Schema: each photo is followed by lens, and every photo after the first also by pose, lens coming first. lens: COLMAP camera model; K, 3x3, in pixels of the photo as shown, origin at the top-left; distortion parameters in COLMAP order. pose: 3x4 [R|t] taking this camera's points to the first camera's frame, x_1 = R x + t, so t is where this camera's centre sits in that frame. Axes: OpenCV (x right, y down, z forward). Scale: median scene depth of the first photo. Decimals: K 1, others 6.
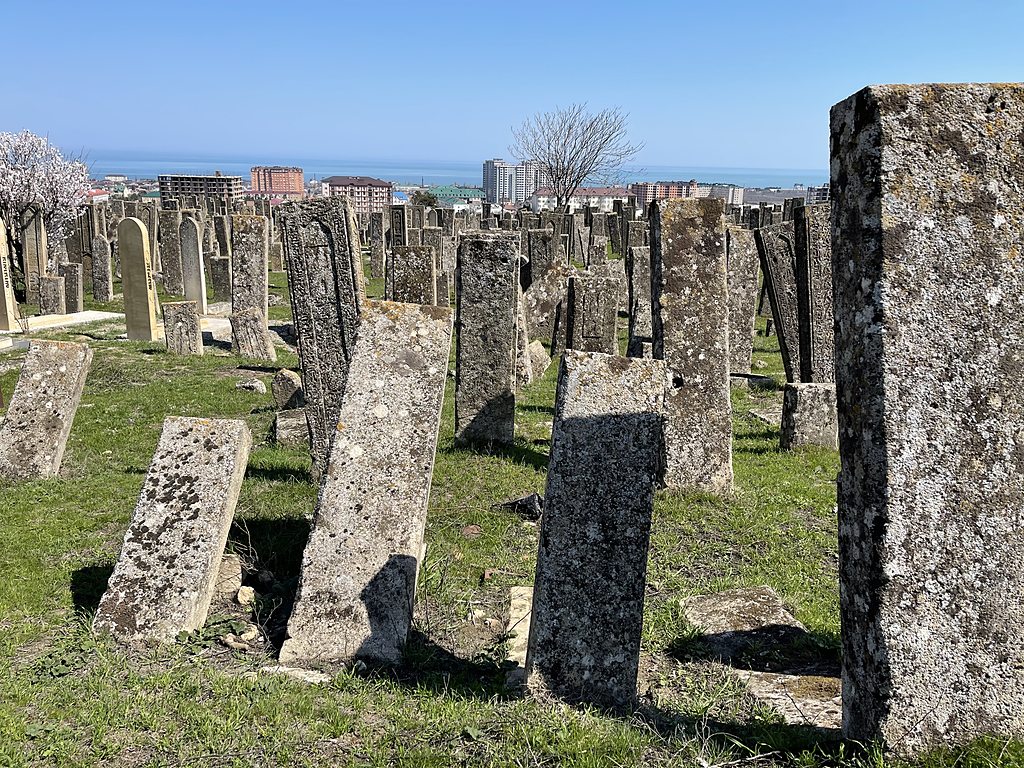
lens RADIAL K [[771.1, 0, 519.2], [0, 771.1, 378.1], [0, 0, 1]] dist [0.057514, -0.064387]
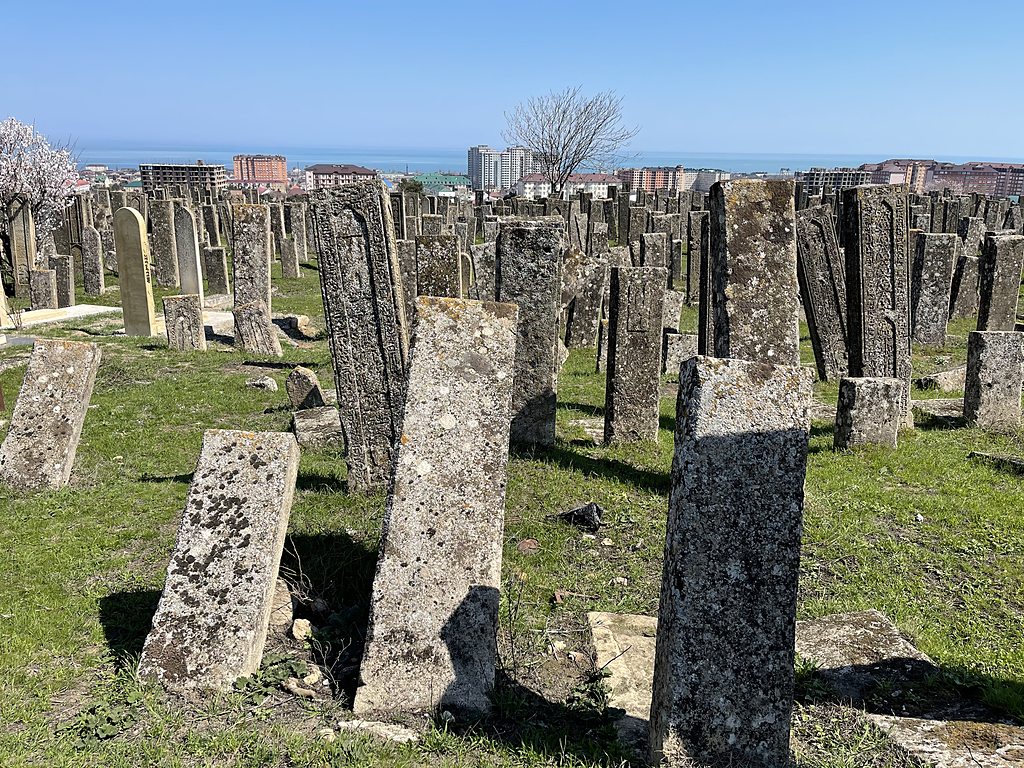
lens RADIAL K [[771.1, 0, 512.5], [0, 771.1, 384.2], [0, 0, 1]] dist [0.057514, -0.064387]
pose [[0.999920, -0.009924, 0.007868, -0.108964], [0.009741, 0.999688, 0.023018, -0.020123], [-0.008094, -0.022939, 0.999704, 0.107017]]
